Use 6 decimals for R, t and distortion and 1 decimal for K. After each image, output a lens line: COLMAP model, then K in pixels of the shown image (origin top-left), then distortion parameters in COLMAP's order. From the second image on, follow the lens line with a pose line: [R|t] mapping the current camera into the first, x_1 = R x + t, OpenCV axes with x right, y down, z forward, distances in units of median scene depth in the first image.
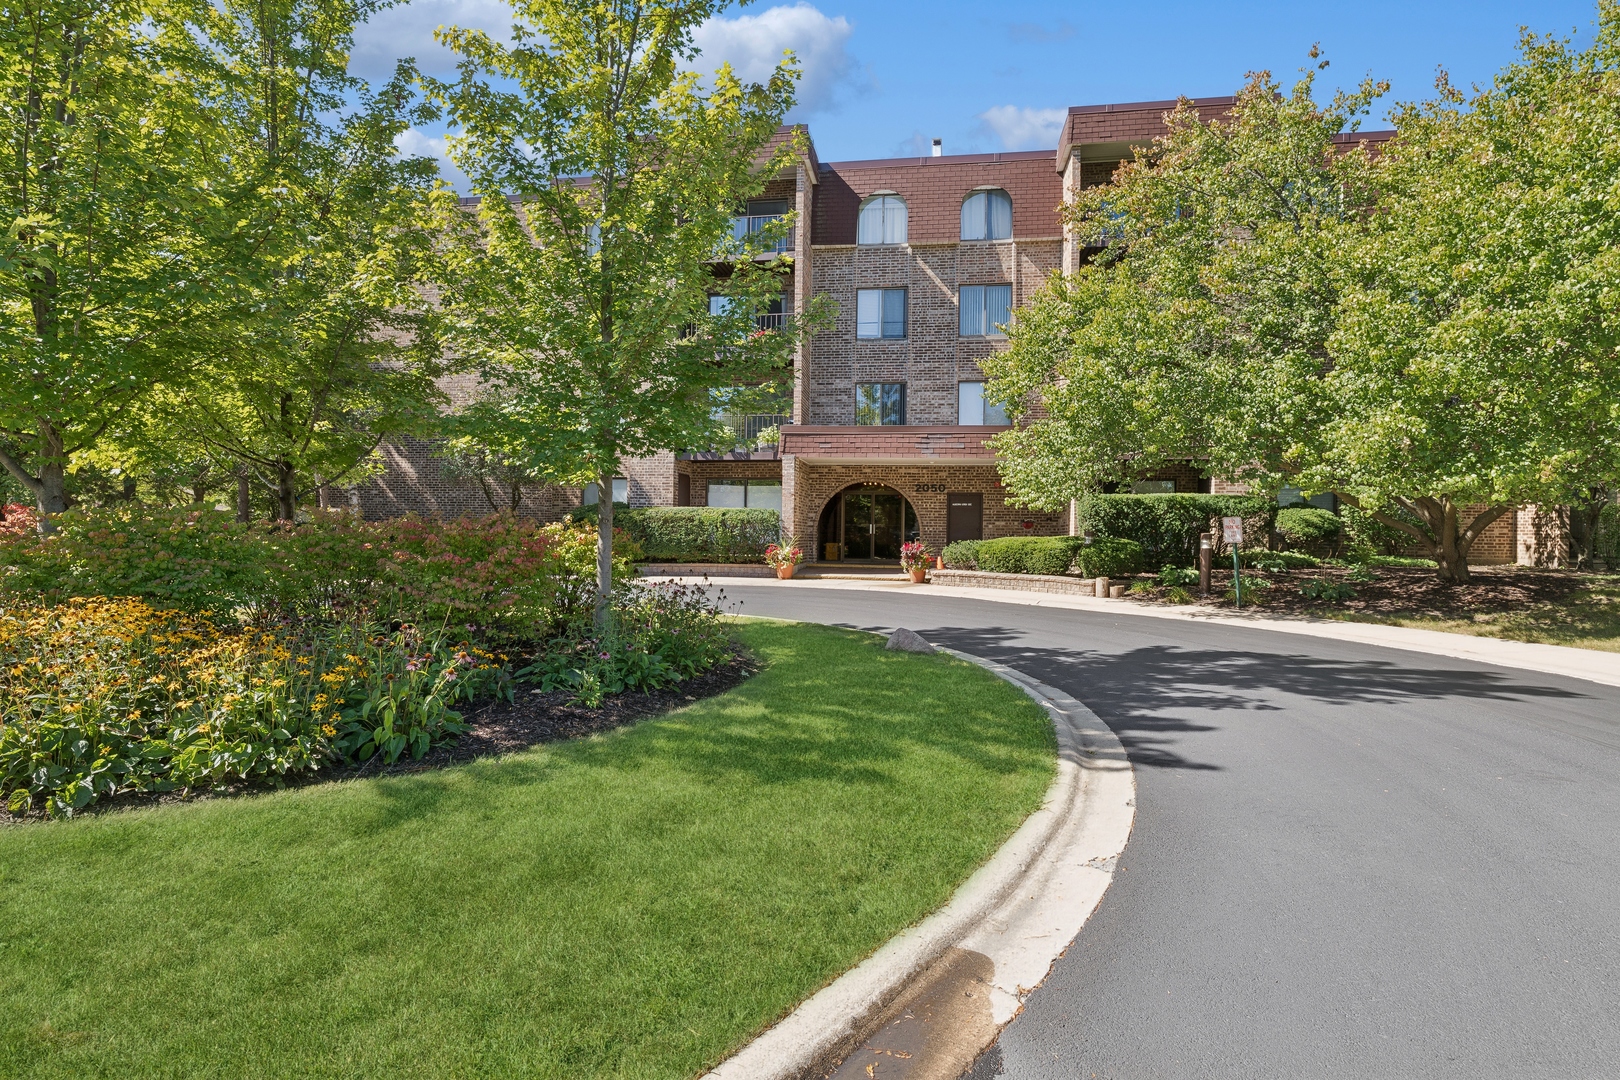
lens RADIAL K [[846.1, 0, 810.0], [0, 846.1, 540.0], [0, 0, 1]] dist [0.000022, -0.000005]
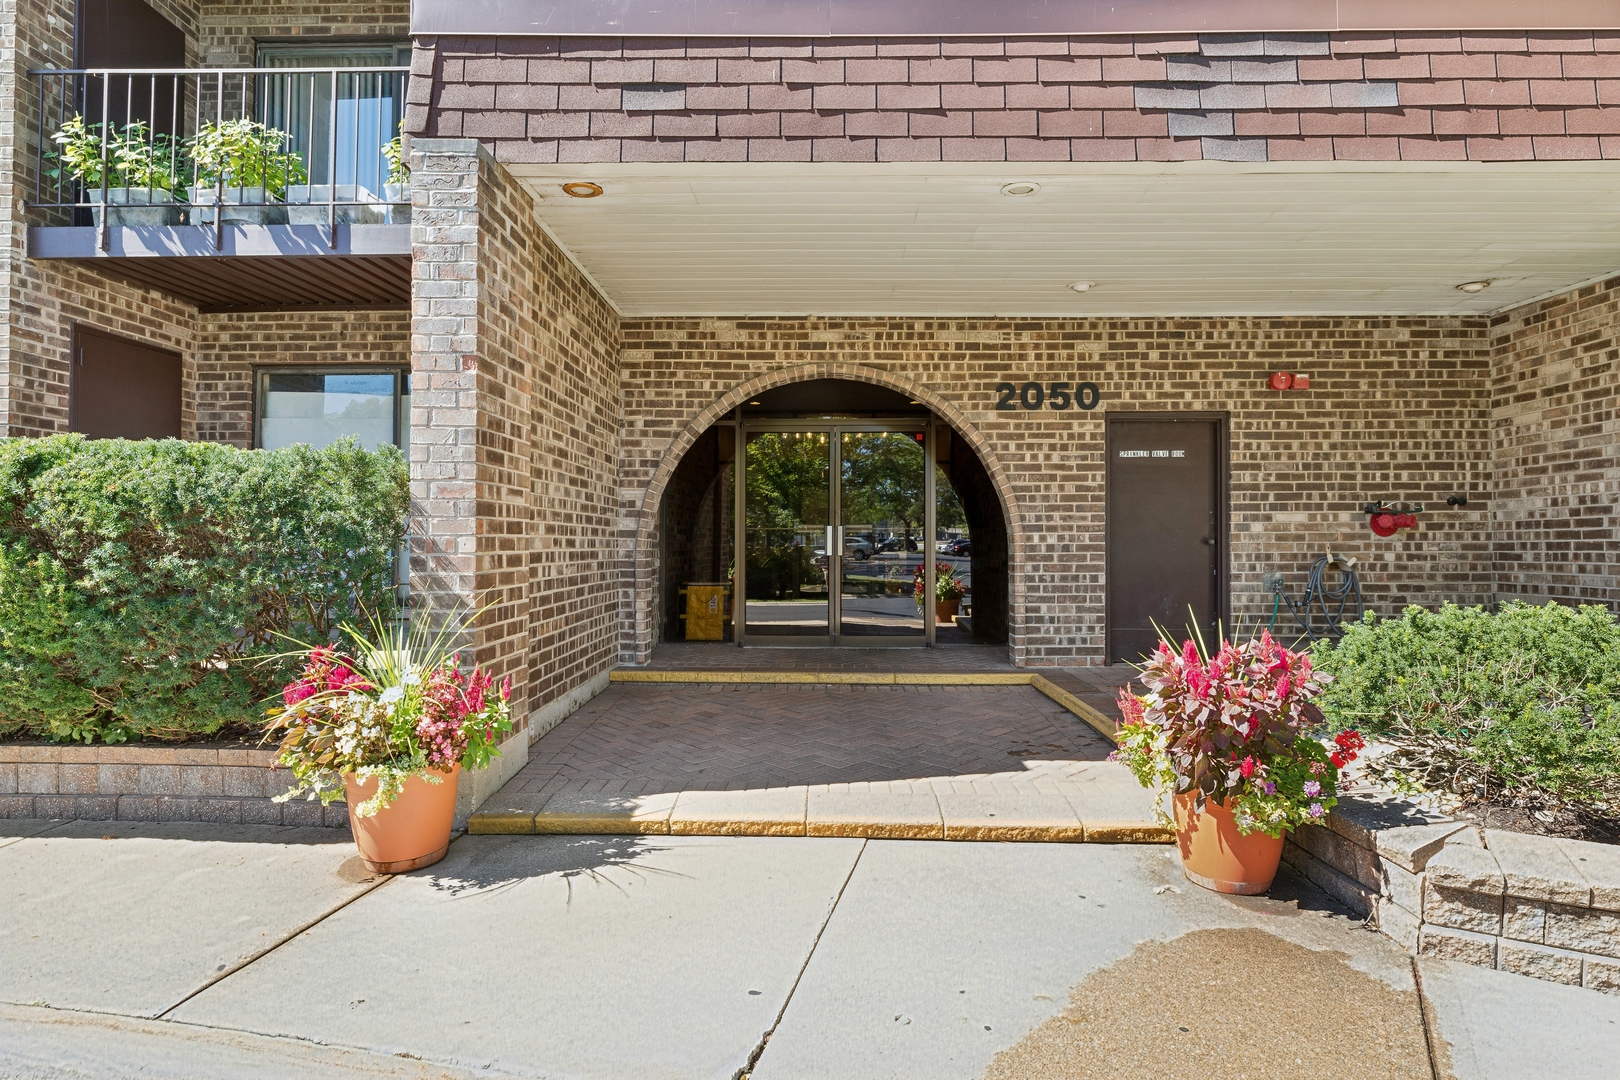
lens RADIAL K [[901.3, 0, 810.0], [0, 901.3, 540.0], [0, 0, 1]] dist [-0.000064, -0.000016]
pose [[0.991291, -0.011585, 0.131182, 0.022035], [0.012535, 0.999901, -0.006418, -0.011873], [-0.131095, 0.008006, 0.991337, 0.709341]]
